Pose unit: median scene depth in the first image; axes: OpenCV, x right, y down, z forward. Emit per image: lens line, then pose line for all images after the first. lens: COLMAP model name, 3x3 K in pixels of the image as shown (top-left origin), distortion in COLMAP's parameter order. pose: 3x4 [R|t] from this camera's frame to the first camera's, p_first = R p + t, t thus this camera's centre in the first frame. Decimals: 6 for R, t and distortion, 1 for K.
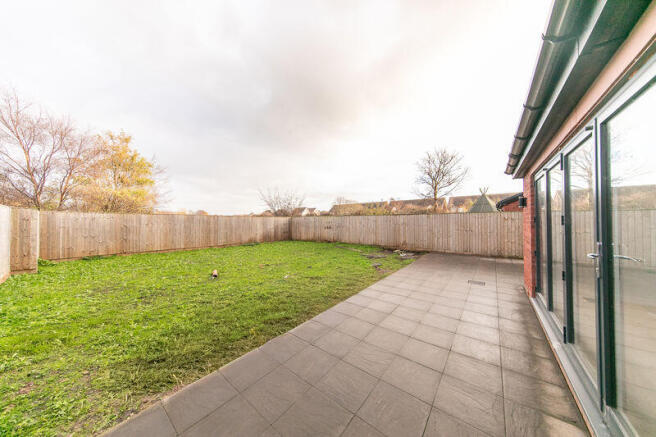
lens RADIAL K [[203.8, 0, 328.0], [0, 203.8, 218.5], [0, 0, 1]] dist [0.001473, 0.000100]
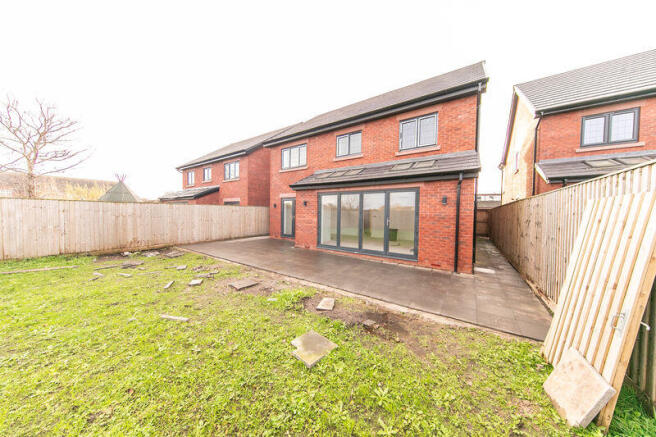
lens RADIAL K [[203.8, 0, 328.0], [0, 203.8, 218.5], [0, 0, 1]] dist [0.001473, 0.000100]
pose [[-0.083958, -0.024914, 0.996158, -0.334874], [-0.020402, 0.999521, 0.023279, 0.004833], [-0.996260, -0.018370, -0.084426, 0.281207]]
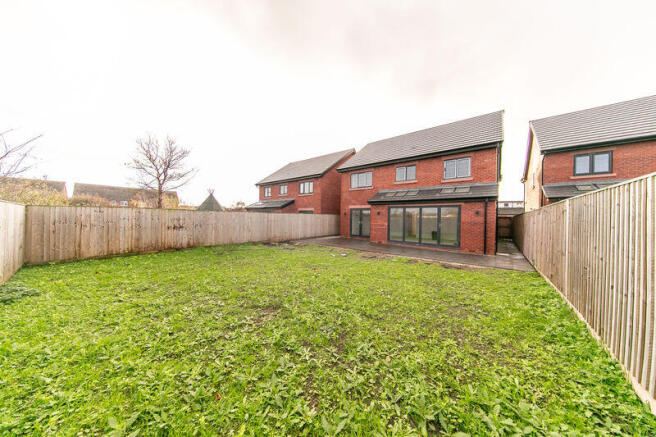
lens RADIAL K [[203.8, 0, 328.0], [0, 203.8, 218.5], [0, 0, 1]] dist [0.001473, 0.000100]
pose [[0.002031, 0.004678, 0.999987, -0.657446], [-0.025029, 0.999676, -0.004626, 0.008761], [-0.999685, -0.025019, 0.002147, 0.531804]]
